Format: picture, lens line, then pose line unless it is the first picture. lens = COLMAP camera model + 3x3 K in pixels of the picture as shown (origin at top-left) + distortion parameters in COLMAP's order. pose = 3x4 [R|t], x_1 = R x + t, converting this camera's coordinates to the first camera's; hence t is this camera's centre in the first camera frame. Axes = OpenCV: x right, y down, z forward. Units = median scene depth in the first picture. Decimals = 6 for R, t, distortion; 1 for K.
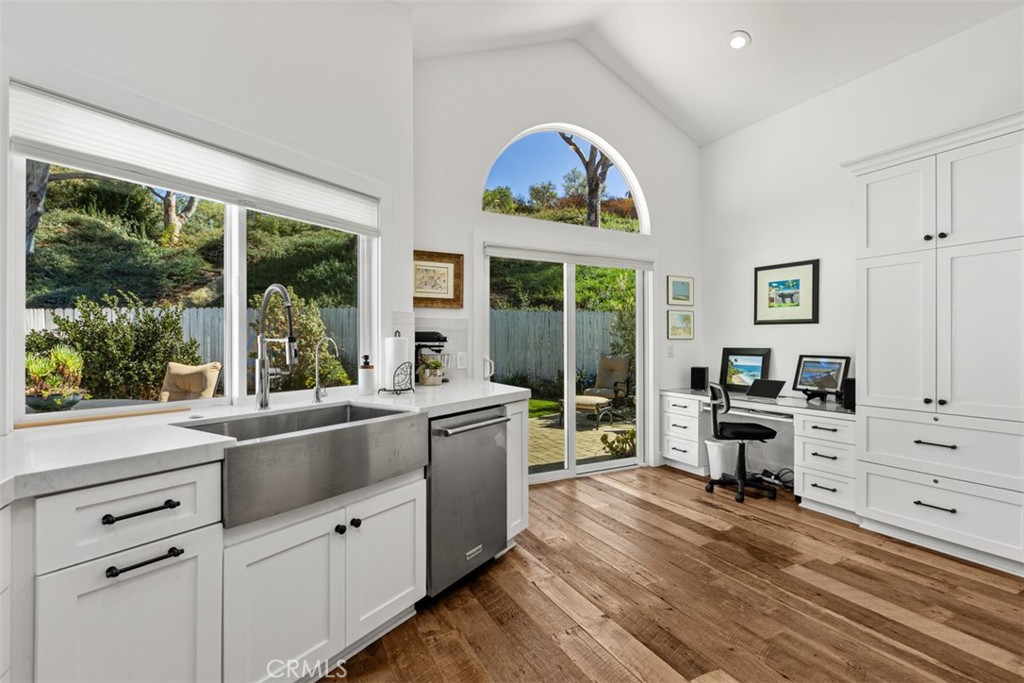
lens RADIAL K [[474.8, 0, 515.4], [0, 474.8, 344.4], [0, 0, 1]] dist [-0.002669, 0.000046]
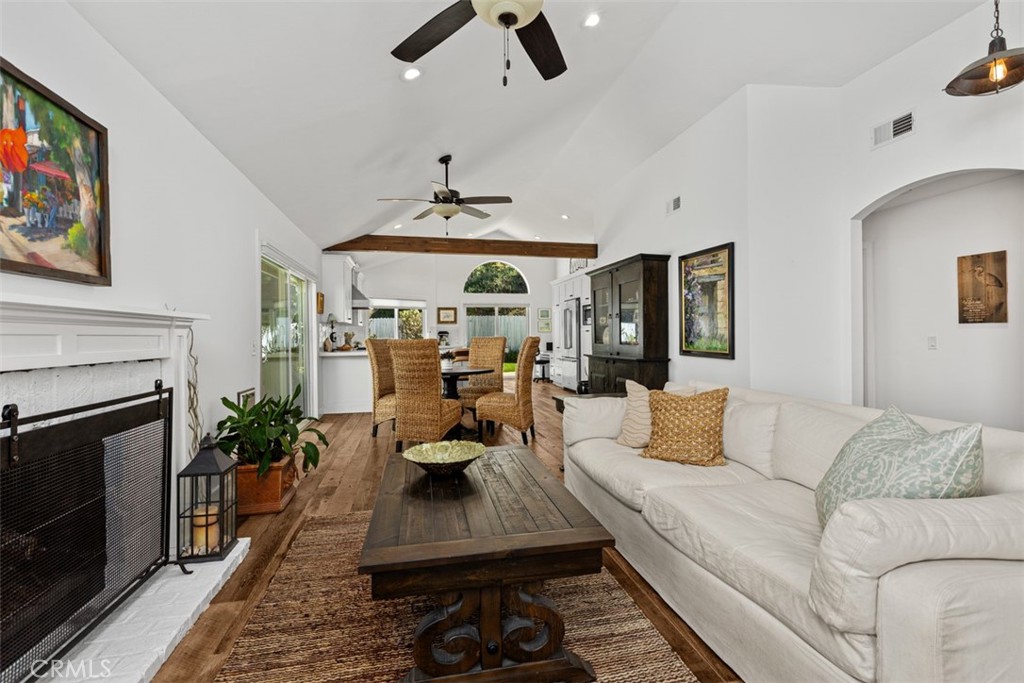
lens RADIAL K [[461.5, 0, 514.6], [0, 461.5, 335.2], [0, 0, 1]] dist [0.000719, 0.000190]
pose [[0.966930, -0.010899, -0.254810, 0.968287], [0.009672, 0.999935, -0.006068, 0.023986], [0.254860, 0.003403, 0.966972, -1.773973]]
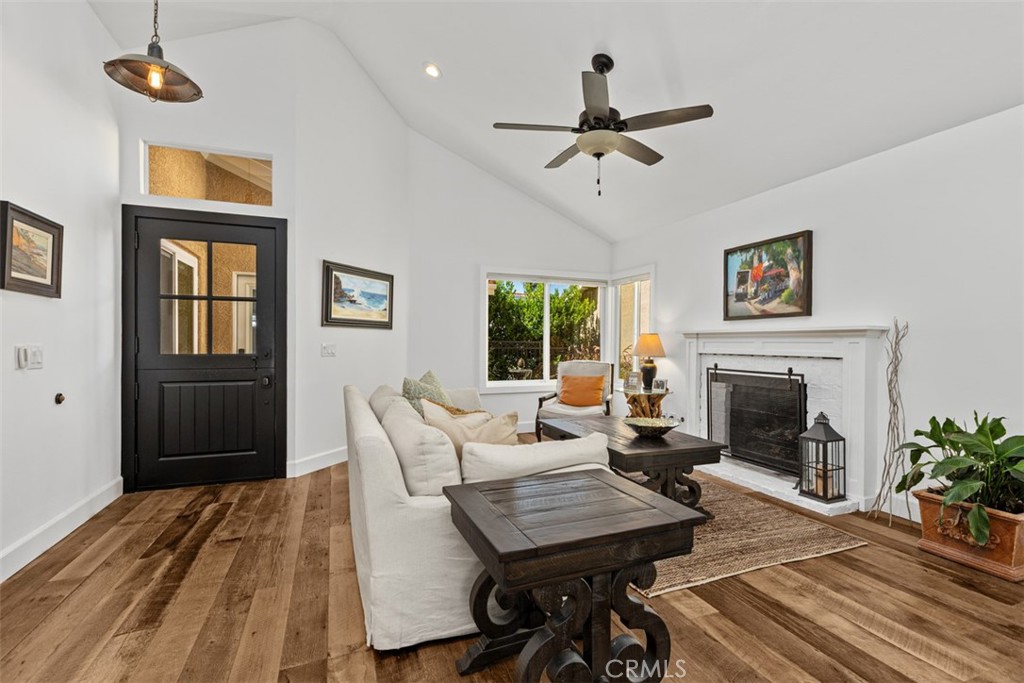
lens RADIAL K [[458.7, 0, 514.7], [0, 458.7, 342.4], [0, 0, 1]] dist [-0.000902, 0.000051]
pose [[-0.994960, -0.007273, 0.100013, 0.907466], [-0.006916, 0.999968, 0.003908, 0.017855], [-0.100038, 0.003196, -0.994978, -0.513779]]
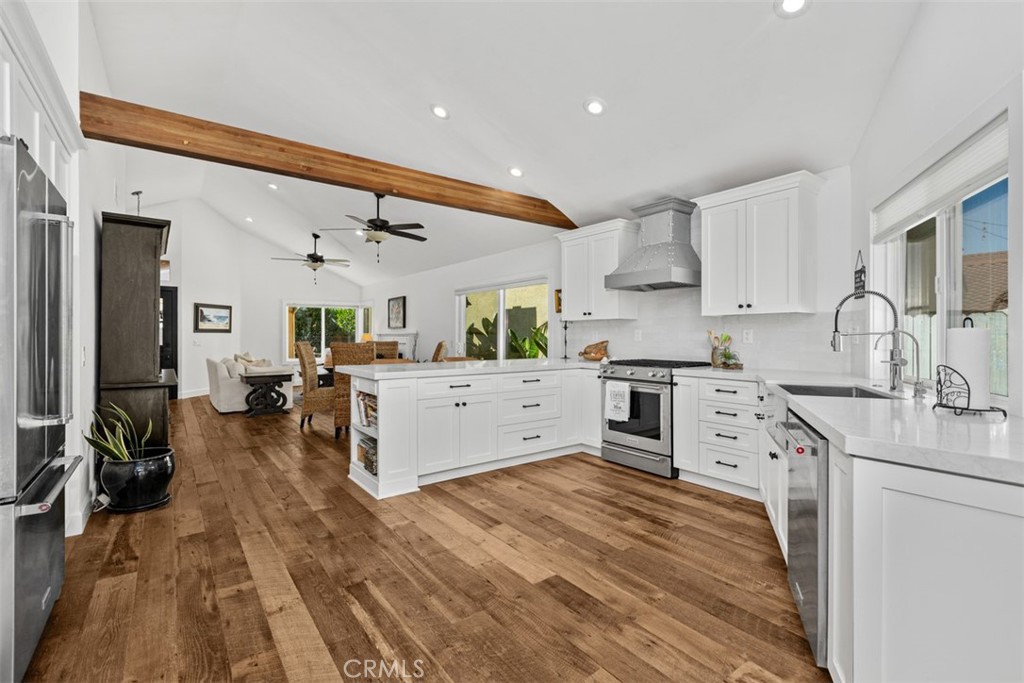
lens RADIAL K [[457.2, 0, 512.4], [0, 457.2, 333.5], [0, 0, 1]] dist [0.001154, 0.000000]
pose [[-0.985886, 0.000313, -0.167416, 0.292833], [0.000383, 1.000000, -0.000384, -0.004206], [0.167416, -0.000443, -0.985886, 0.938698]]
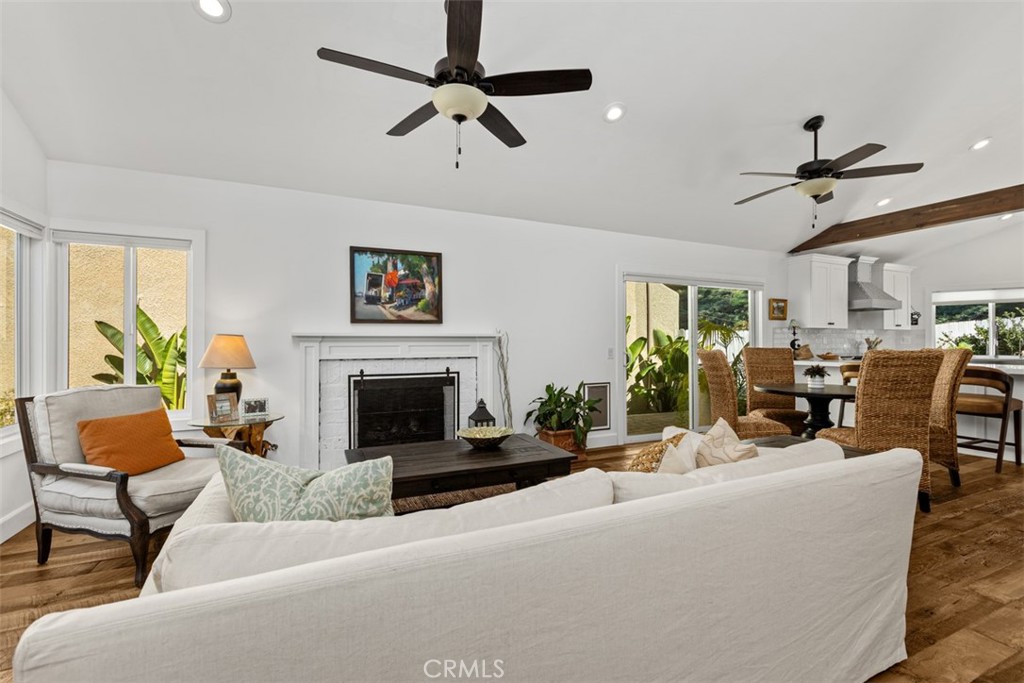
lens RADIAL K [[453.6, 0, 515.5], [0, 453.6, 343.5], [0, 0, 1]] dist [-0.002741, -0.000937]
pose [[-0.042035, 0.002989, -0.999112, 1.471657], [-0.002342, 0.999992, 0.003090, 0.008697], [0.999113, 0.002470, -0.042028, -1.213937]]
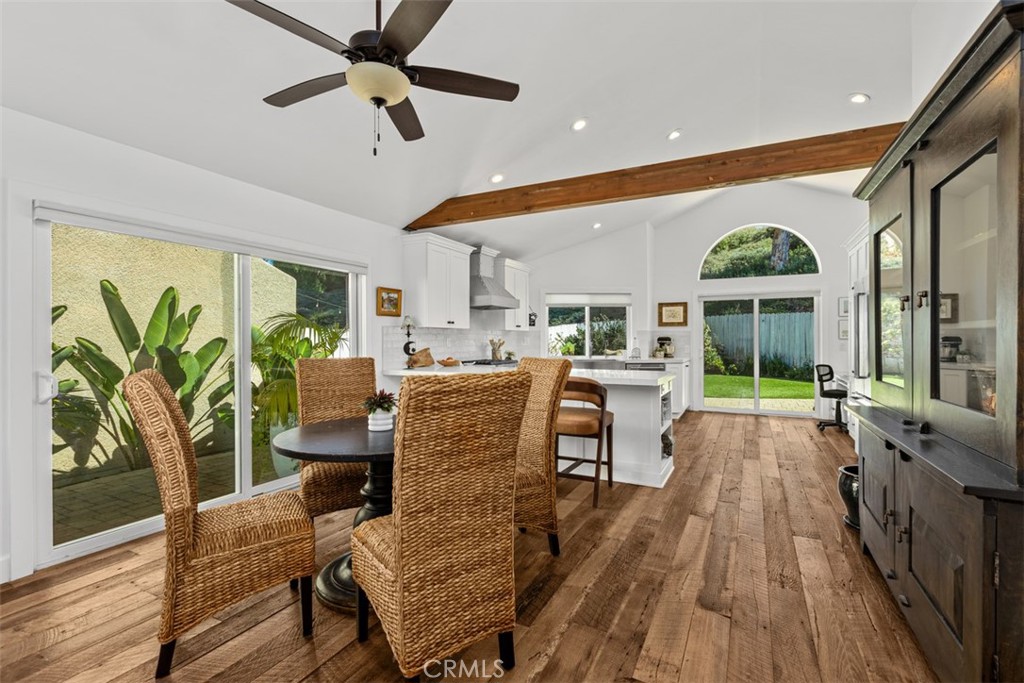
lens RADIAL K [[458.7, 0, 514.7], [0, 458.7, 342.4], [0, 0, 1]] dist [-0.000902, 0.000051]
pose [[0.577707, 0.004101, -0.816234, 1.042719], [-0.000753, 0.999990, 0.004491, -0.006690], [0.816244, -0.001980, 0.577704, -0.805994]]
